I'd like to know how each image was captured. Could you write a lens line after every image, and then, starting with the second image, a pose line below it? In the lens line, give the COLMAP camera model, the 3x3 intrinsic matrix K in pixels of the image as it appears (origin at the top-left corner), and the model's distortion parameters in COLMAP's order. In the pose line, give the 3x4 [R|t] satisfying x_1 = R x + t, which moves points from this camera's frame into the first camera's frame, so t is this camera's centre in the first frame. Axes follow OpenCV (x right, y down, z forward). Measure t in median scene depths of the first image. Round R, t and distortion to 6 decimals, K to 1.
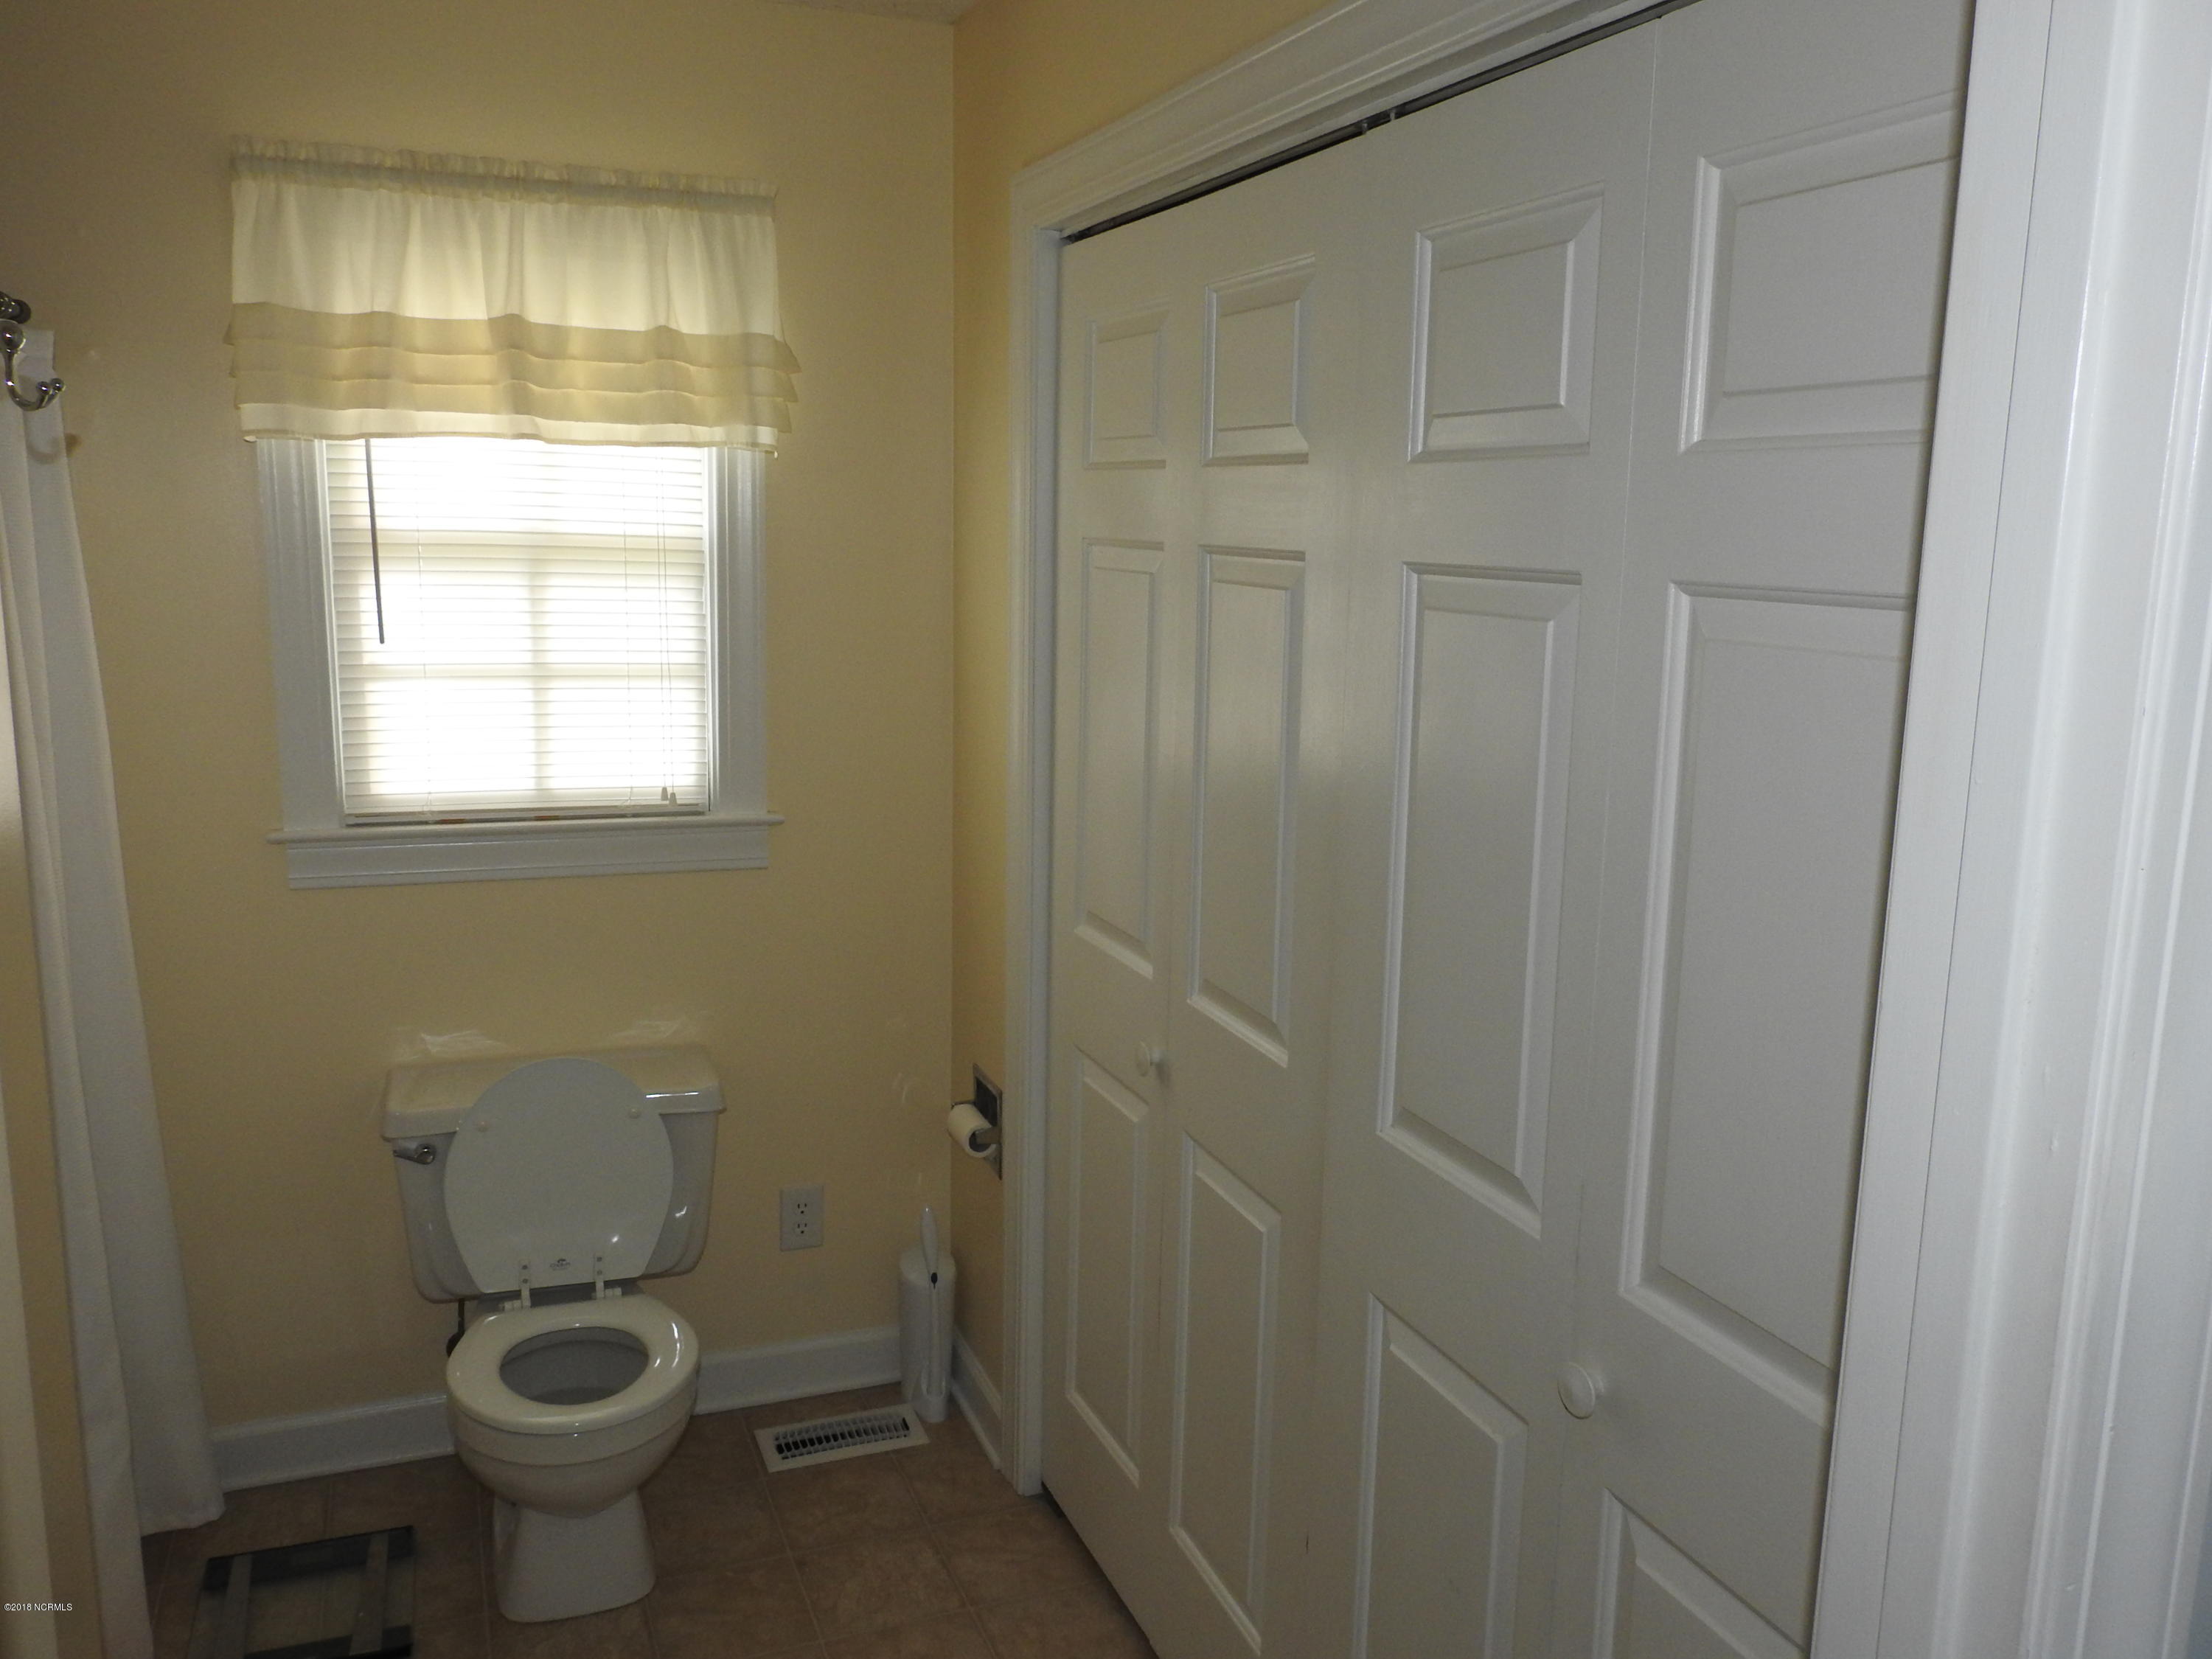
lens RADIAL K [[1741.5, 0, 1109.6], [0, 1741.5, 839.3], [0, 0, 1]] dist [0.003202, -0.004933]
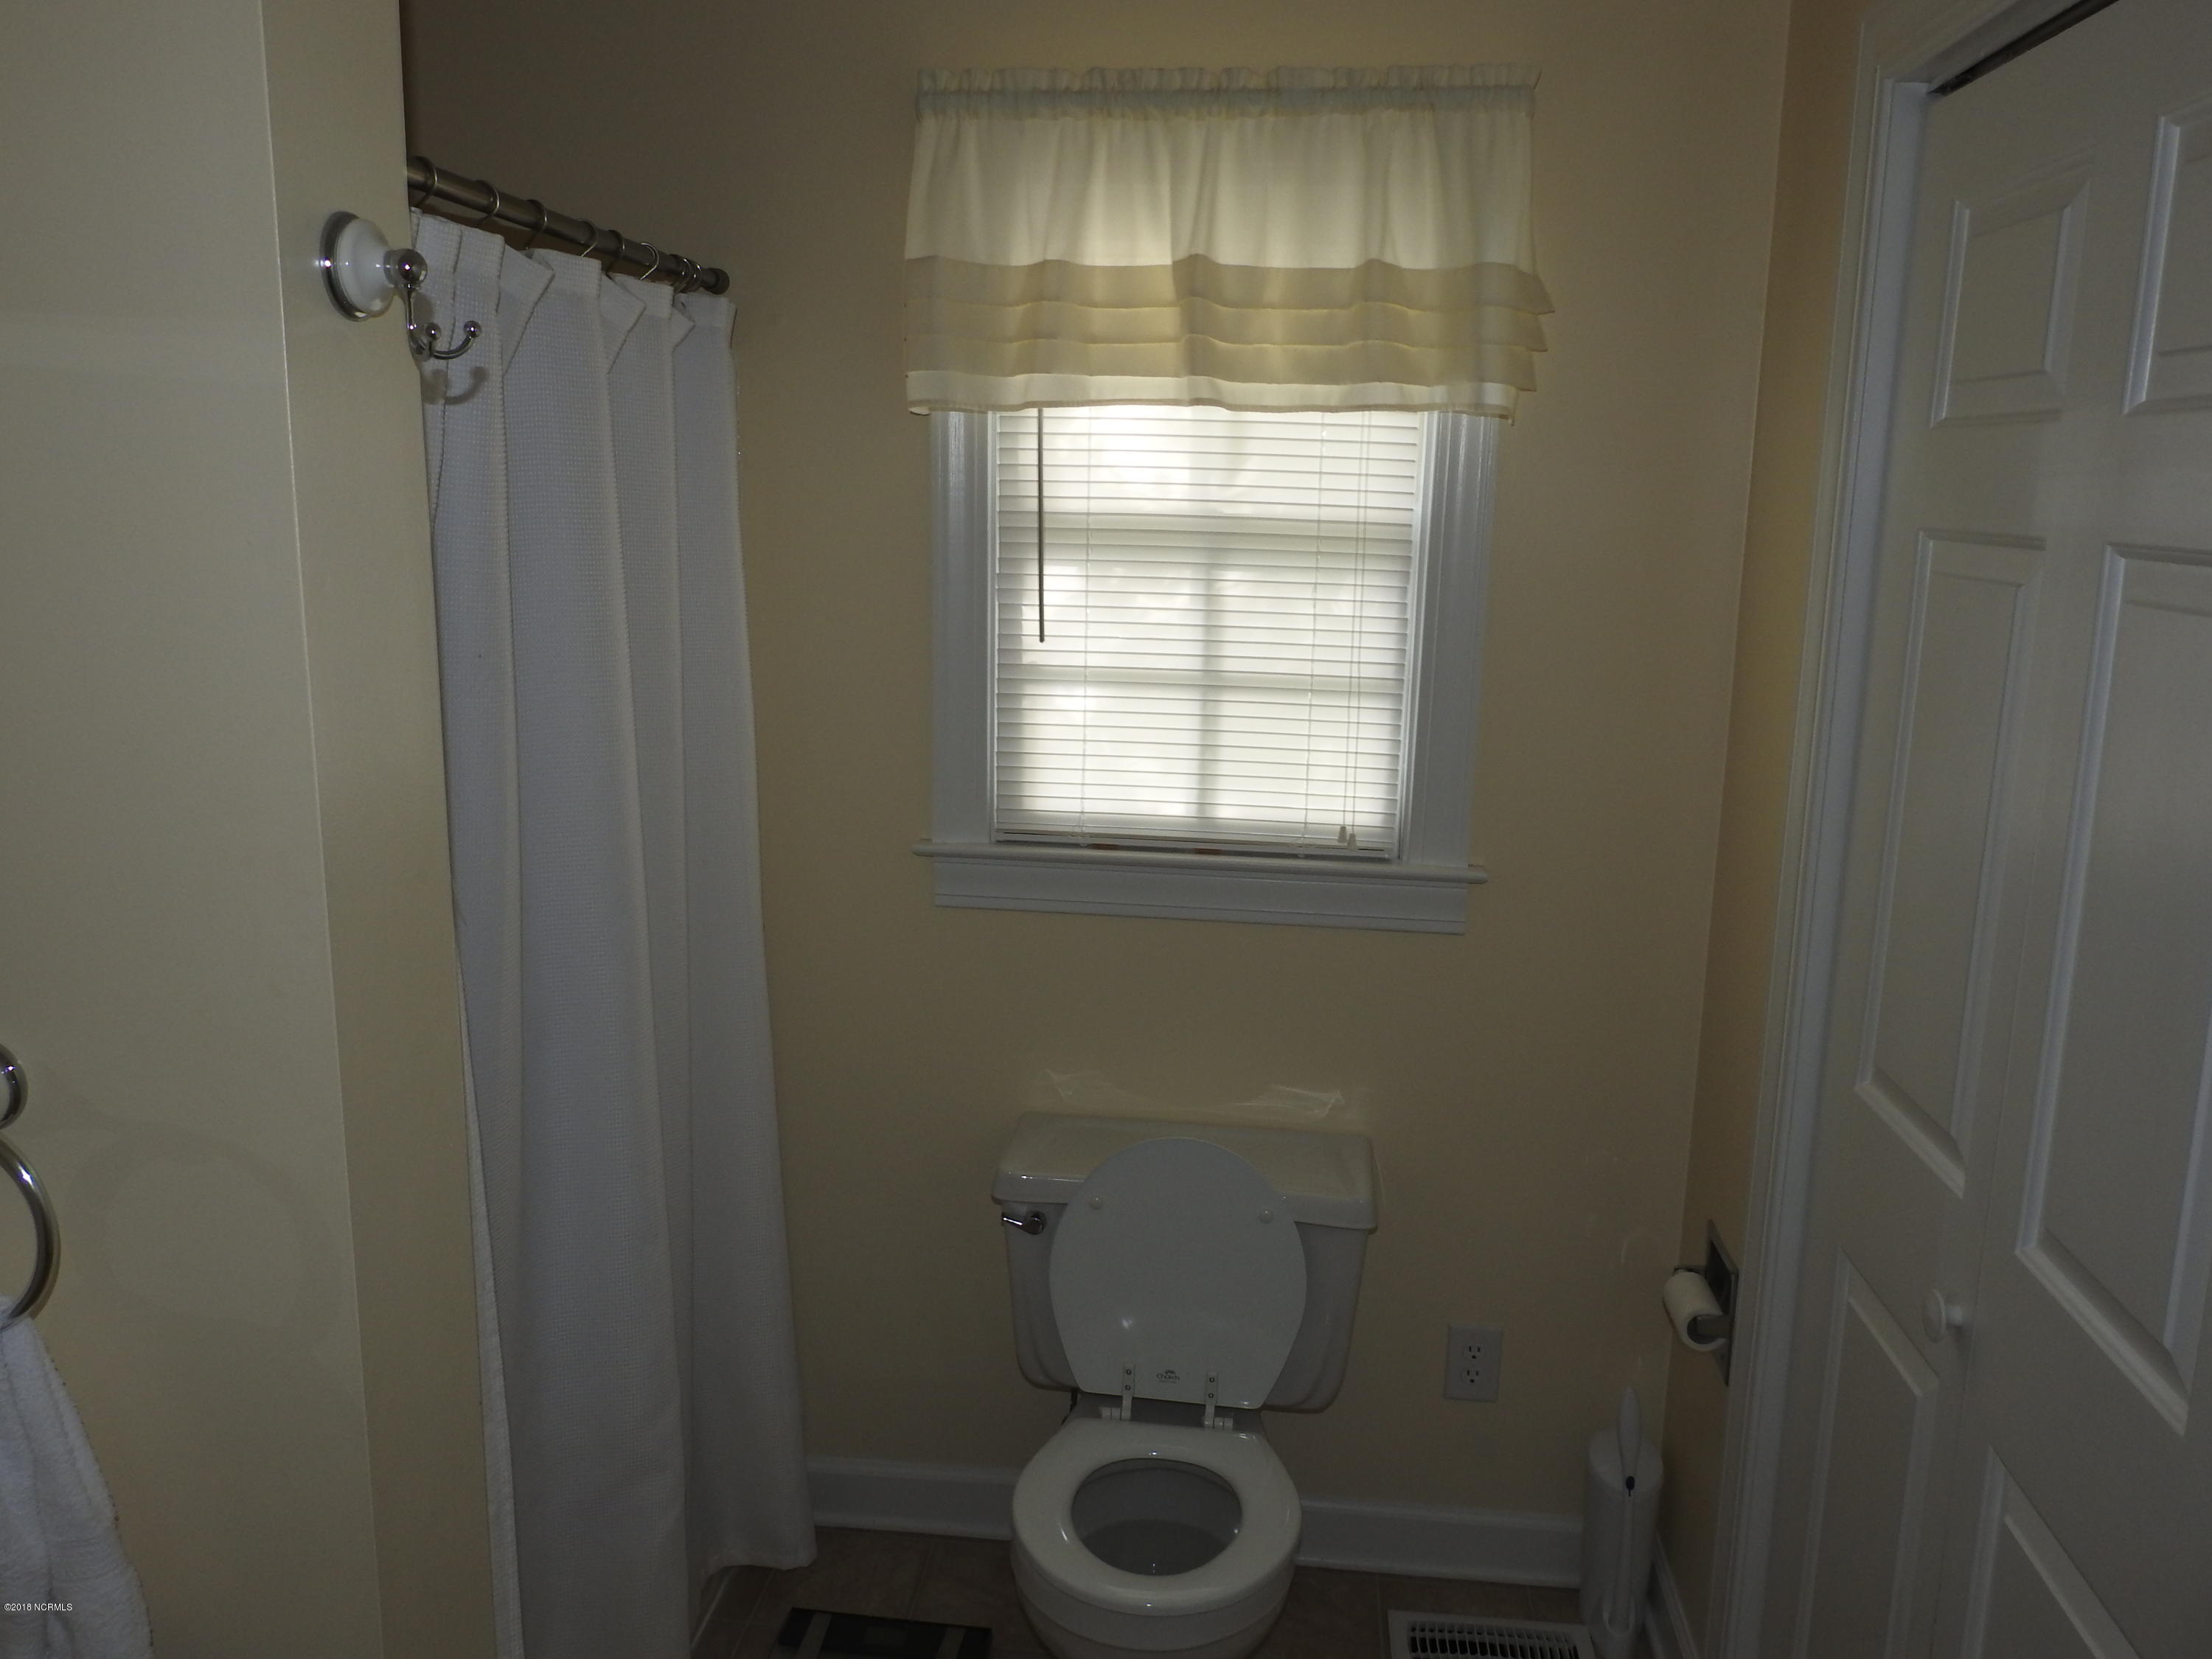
lens RADIAL K [[1741.5, 0, 1101.2], [0, 1741.5, 839.9], [0, 0, 1]] dist [0.003202, -0.004933]
pose [[0.886516, 0.089885, -0.453884, 0.019271], [-0.086292, 0.995857, 0.028671, -0.039765], [0.454581, 0.013749, 0.890599, 0.225668]]
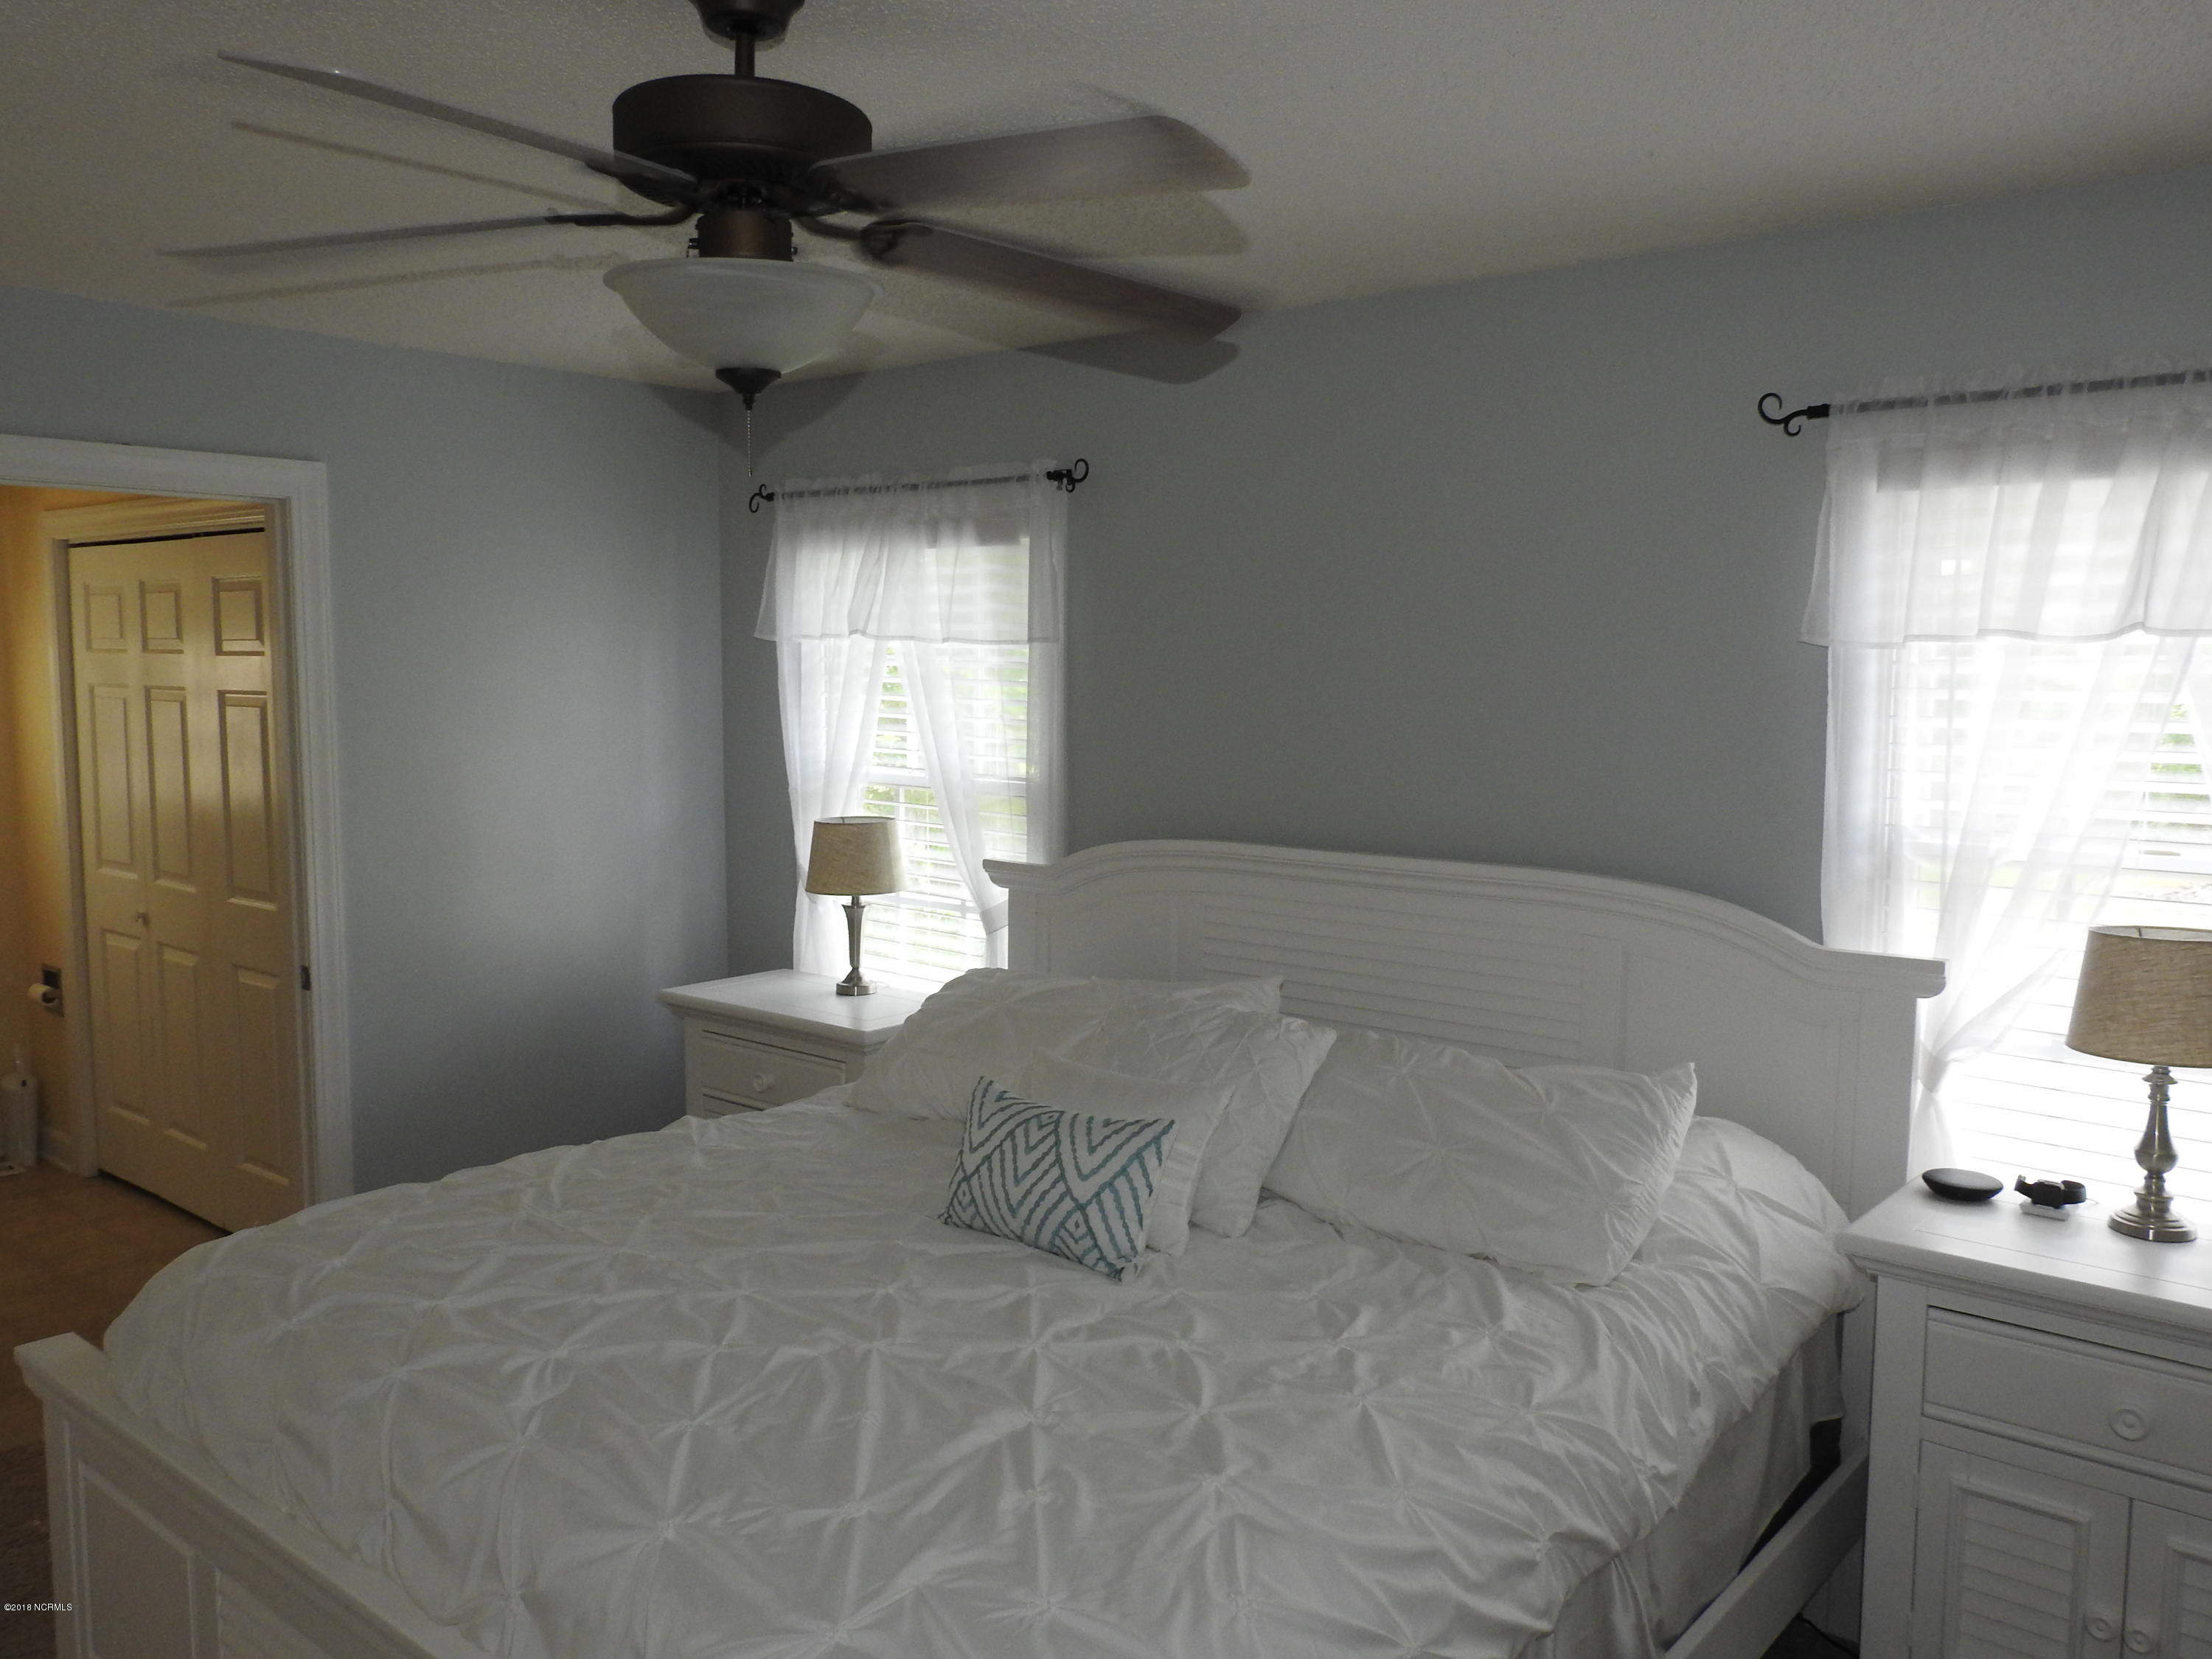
lens RADIAL K [[1741.5, 0, 1101.0], [0, 1741.5, 829.3], [0, 0, 1]] dist [0.003202, -0.004933]
pose [[0.874734, -0.063478, 0.480428, 0.031670], [0.104426, 0.992783, -0.058959, 0.242794], [-0.473219, 0.101743, 0.875050, -1.350946]]
